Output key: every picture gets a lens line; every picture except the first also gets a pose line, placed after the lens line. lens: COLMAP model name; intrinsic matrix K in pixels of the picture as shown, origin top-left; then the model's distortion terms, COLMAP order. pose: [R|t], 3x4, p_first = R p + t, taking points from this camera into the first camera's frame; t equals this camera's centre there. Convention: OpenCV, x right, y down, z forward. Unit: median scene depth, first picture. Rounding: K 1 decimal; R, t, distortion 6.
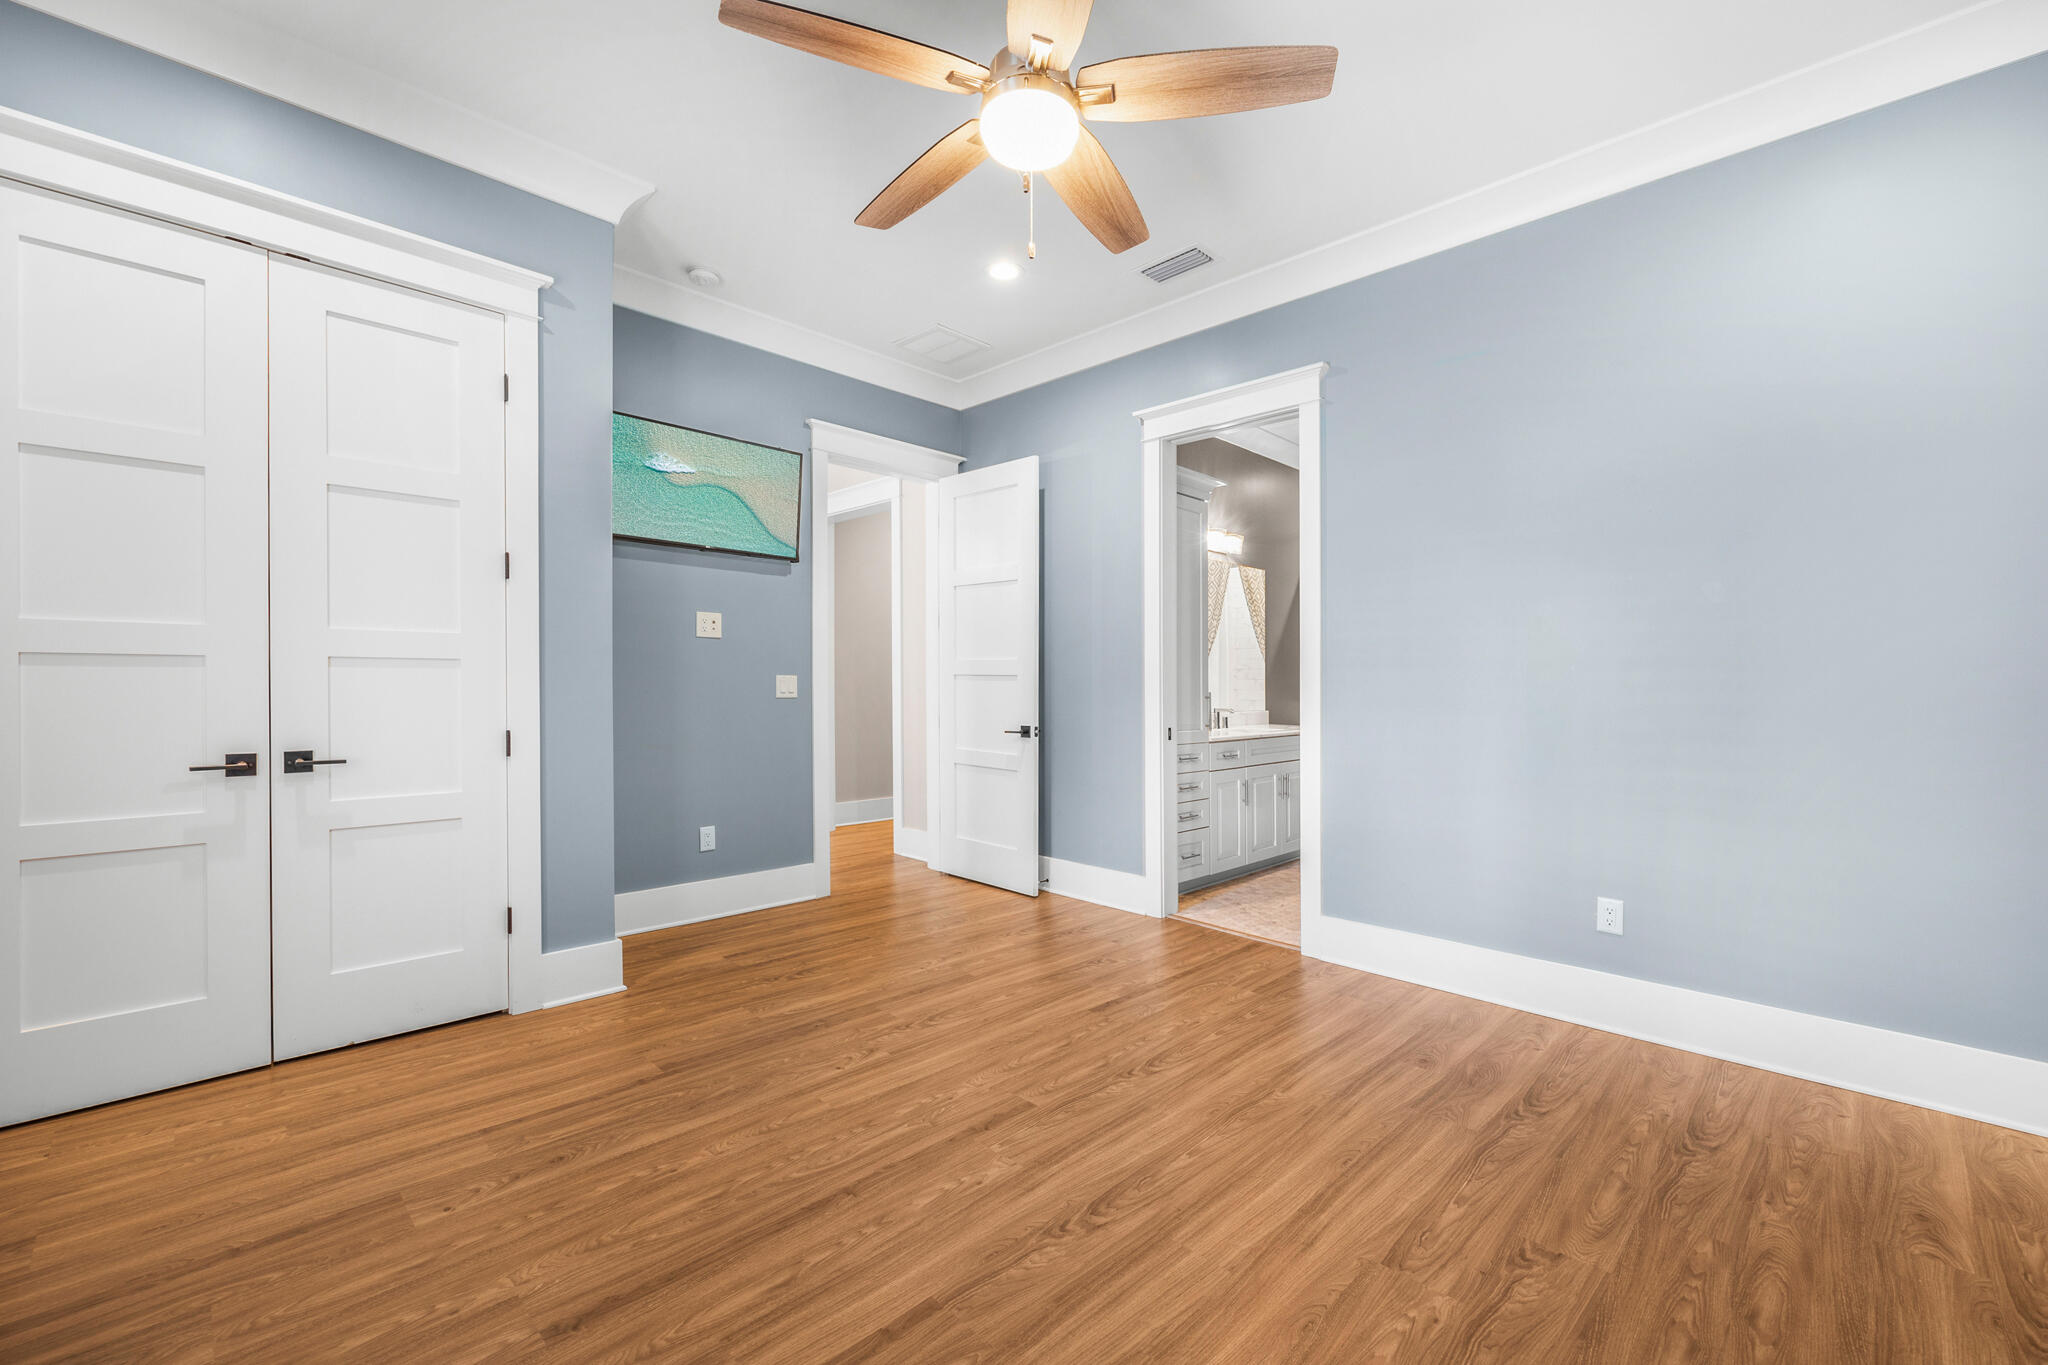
lens RADIAL K [[834.8, 0, 1010.3], [0, 834.8, 681.2], [0, 0, 1]] dist [0.000437, 0.000357]
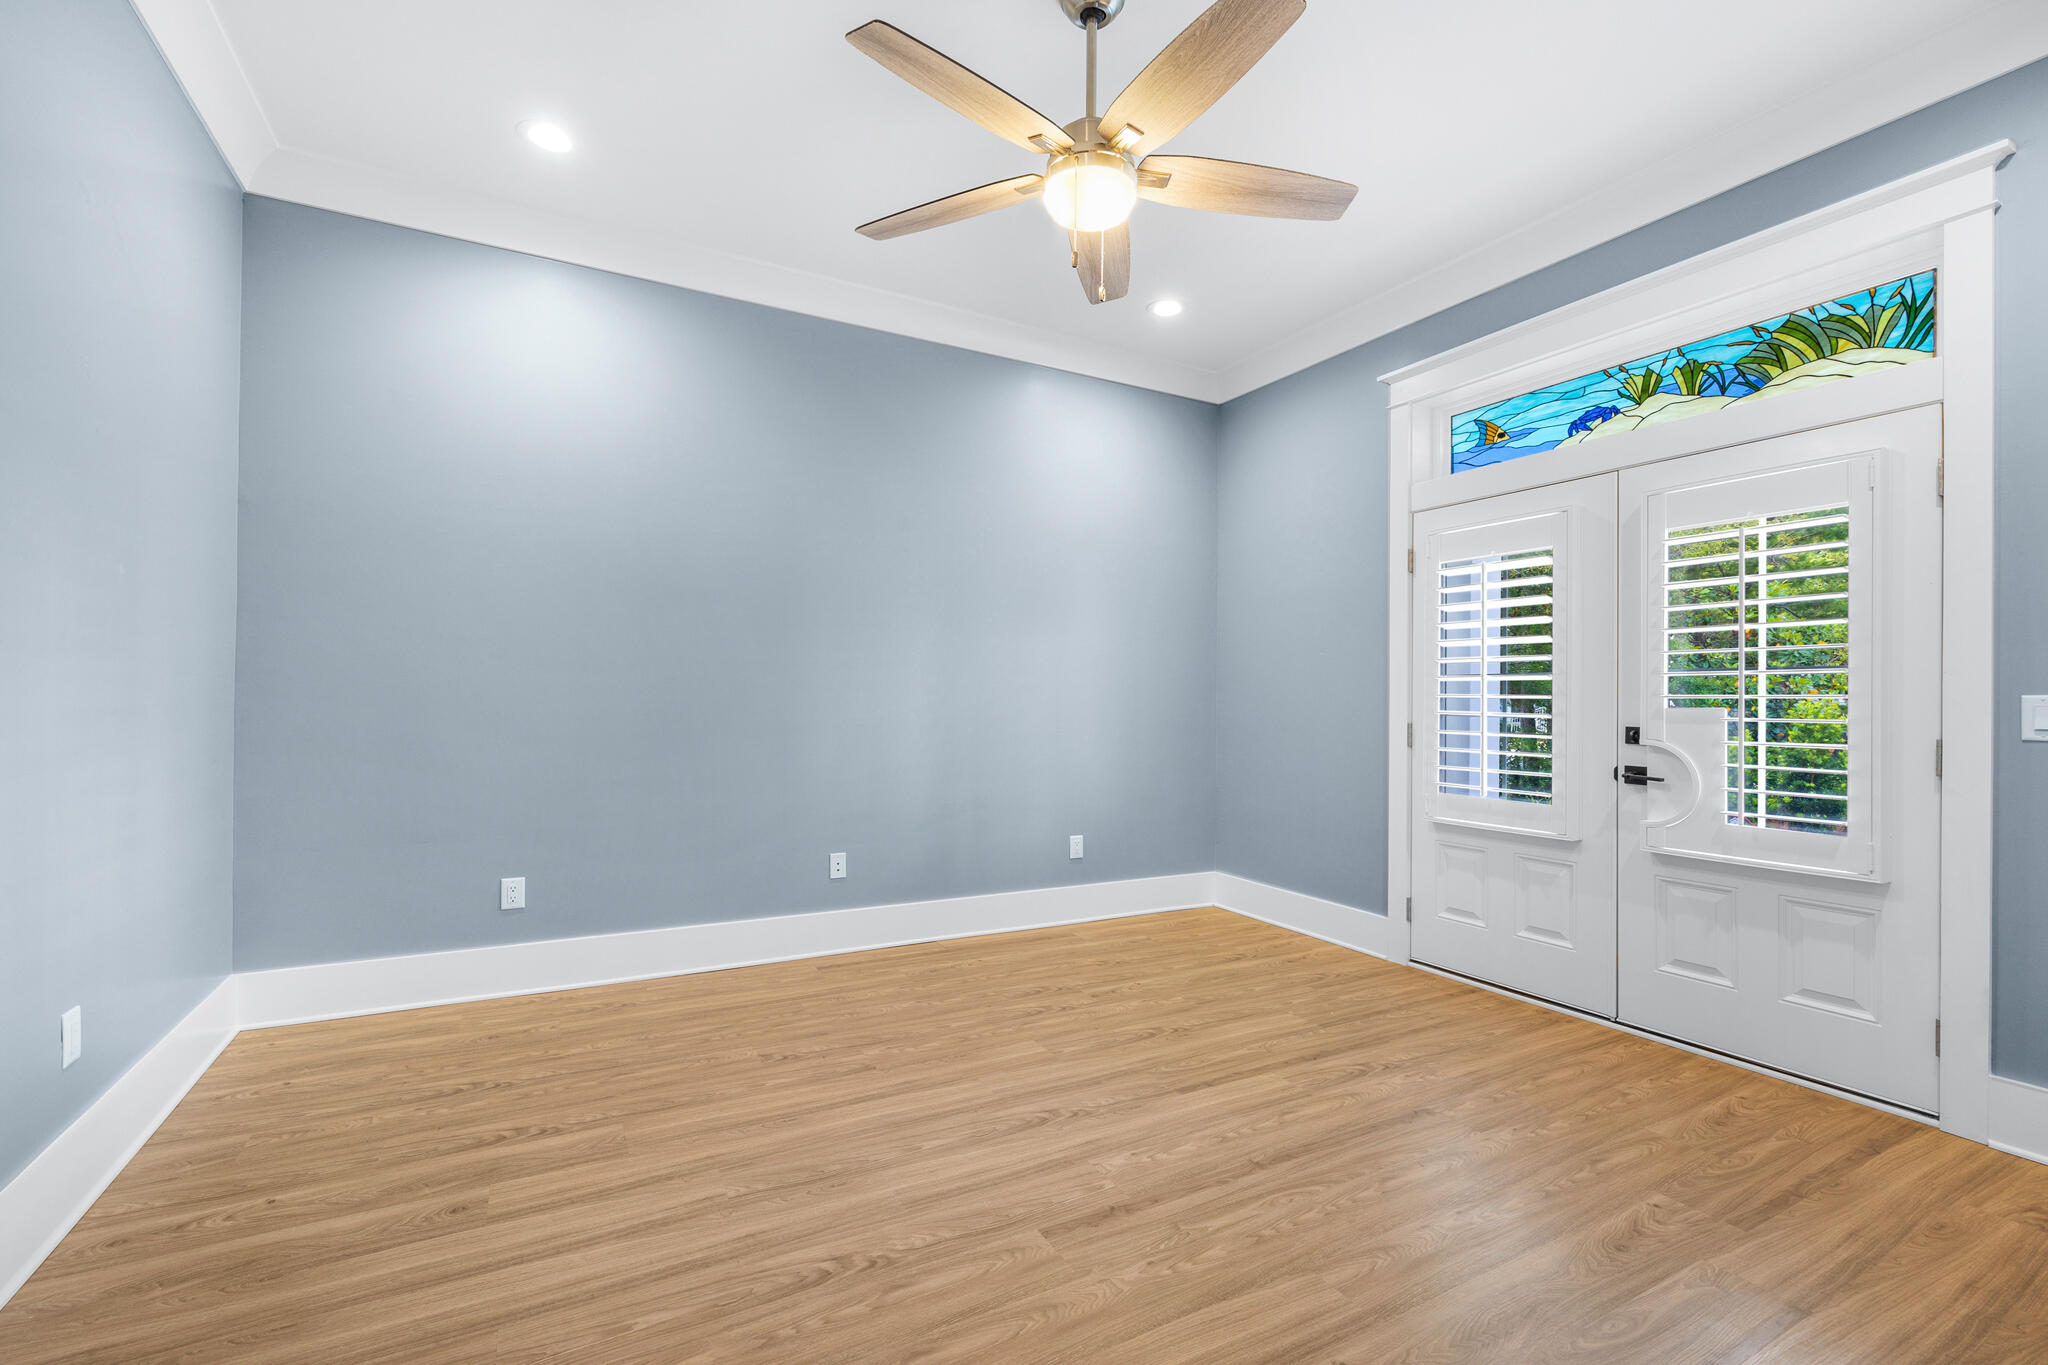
lens RADIAL K [[834.8, 0, 1010.3], [0, 834.8, 681.2], [0, 0, 1]] dist [0.000437, 0.000357]
pose [[-0.953877, -0.017465, 0.299688, -0.188585], [-0.025353, 0.999426, -0.022453, 0.024642], [-0.299124, -0.029015, -0.953773, 2.007332]]
